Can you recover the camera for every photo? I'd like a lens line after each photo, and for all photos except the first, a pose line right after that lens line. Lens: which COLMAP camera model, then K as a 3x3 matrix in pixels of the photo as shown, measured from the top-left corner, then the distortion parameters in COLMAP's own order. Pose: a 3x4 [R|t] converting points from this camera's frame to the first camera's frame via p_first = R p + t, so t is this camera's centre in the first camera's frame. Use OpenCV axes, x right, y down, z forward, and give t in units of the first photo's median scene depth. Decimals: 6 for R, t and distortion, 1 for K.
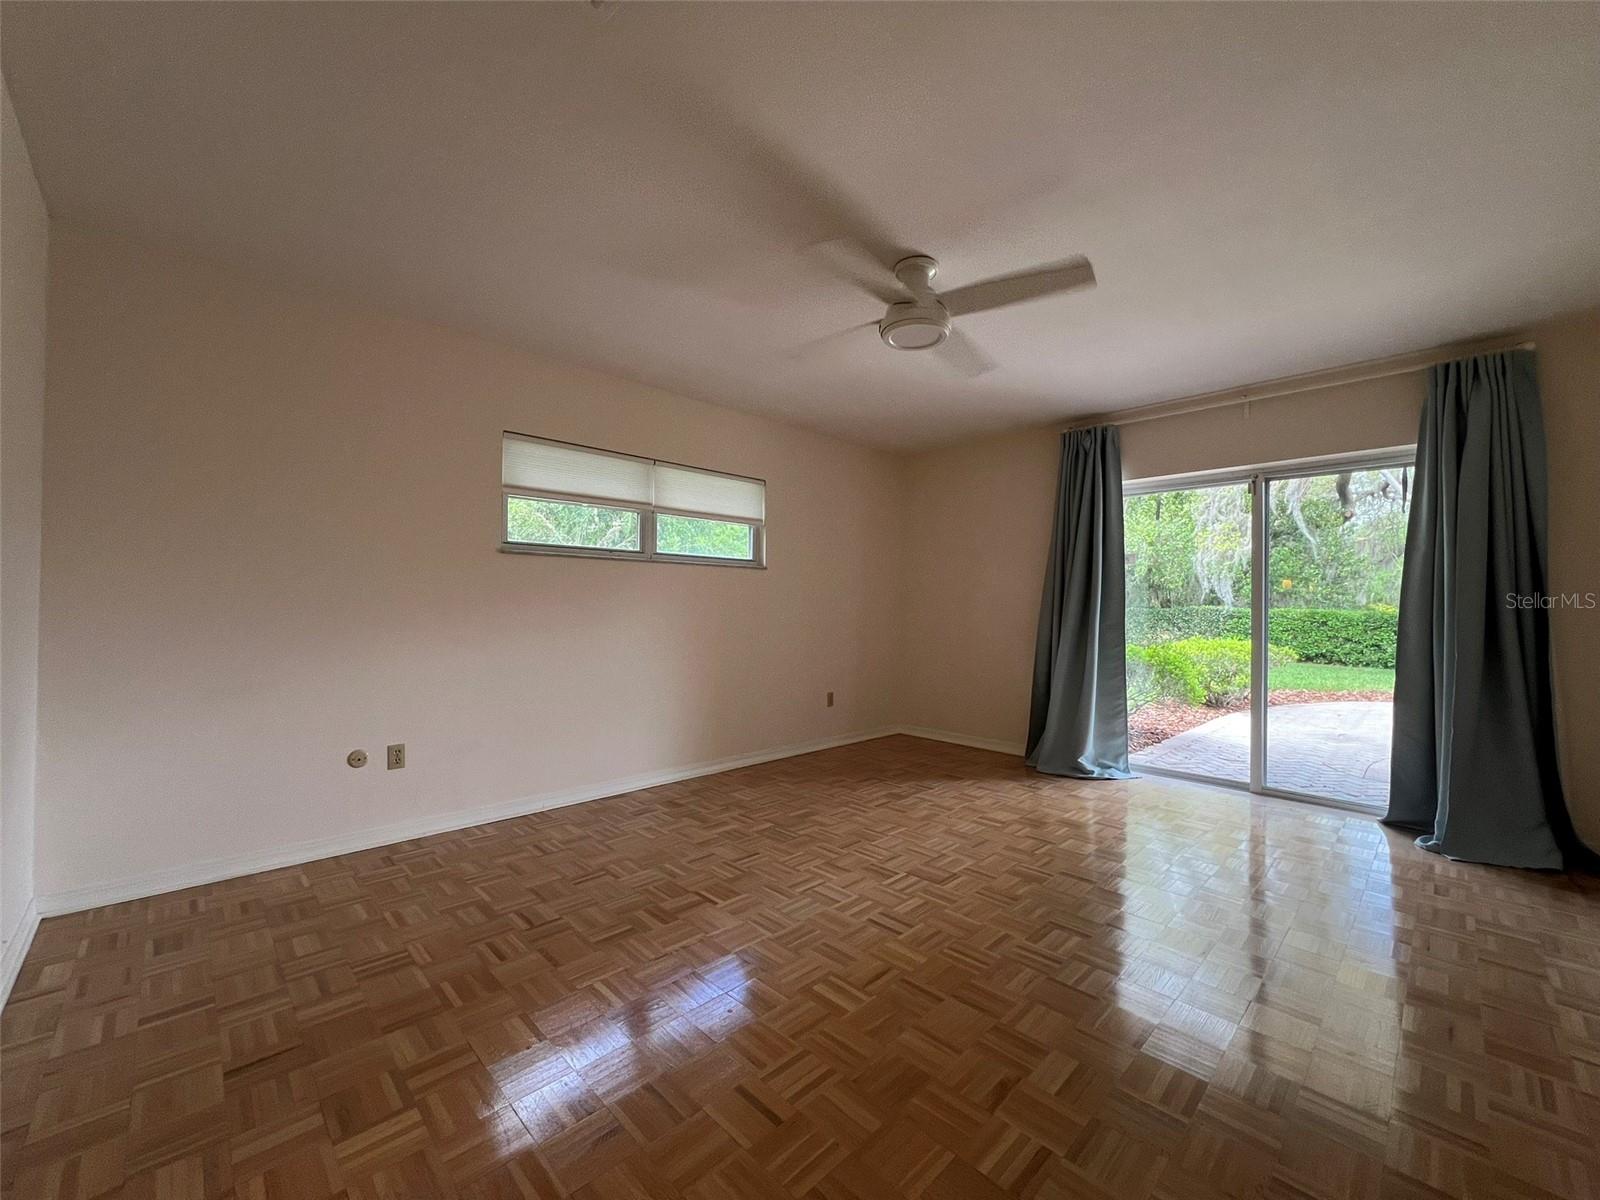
lens RADIAL K [[636.5, 0, 801.0], [0, 636.5, 606.8], [0, 0, 1]] dist [0.002520, -0.000176]
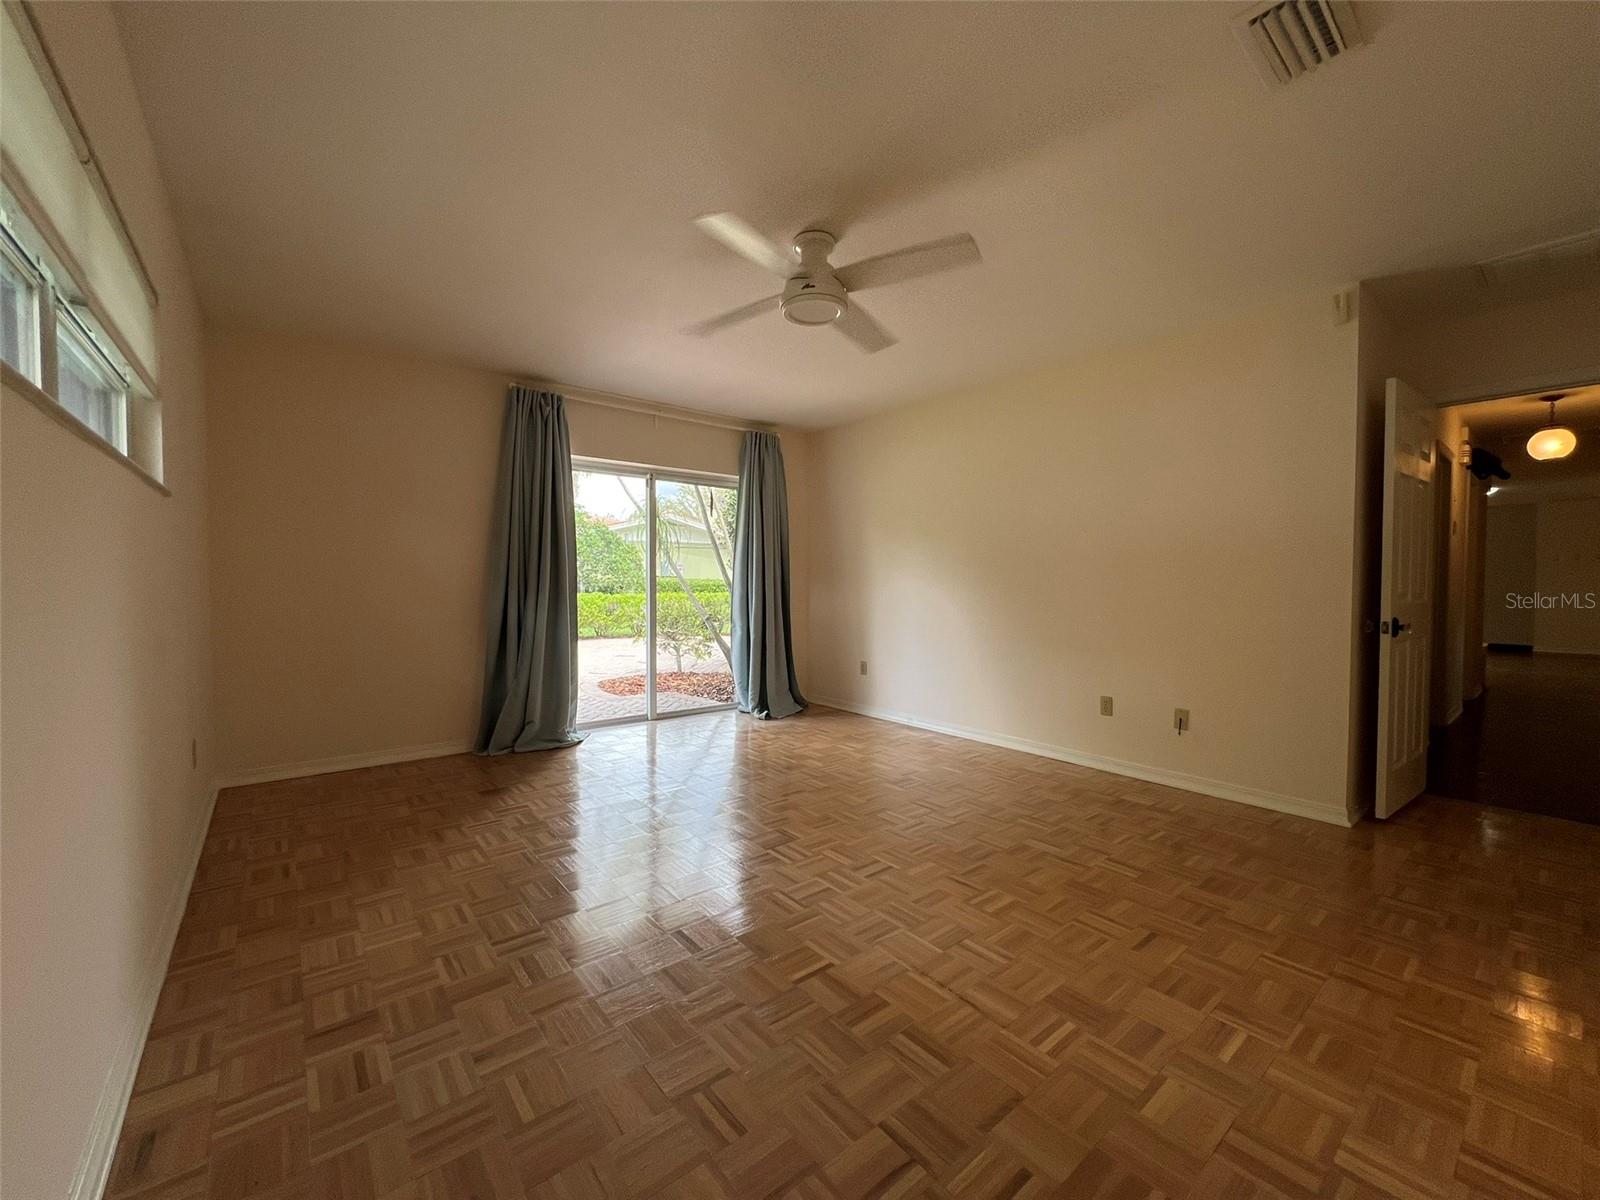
lens RADIAL K [[636.5, 0, 802.1], [0, 636.5, 594.7], [0, 0, 1]] dist [0.002520, -0.000176]
pose [[0.092546, -0.026468, 0.995357, -0.827838], [-0.005902, 0.999614, 0.027130, 0.000328], [-0.995691, -0.008386, 0.092354, 0.901151]]
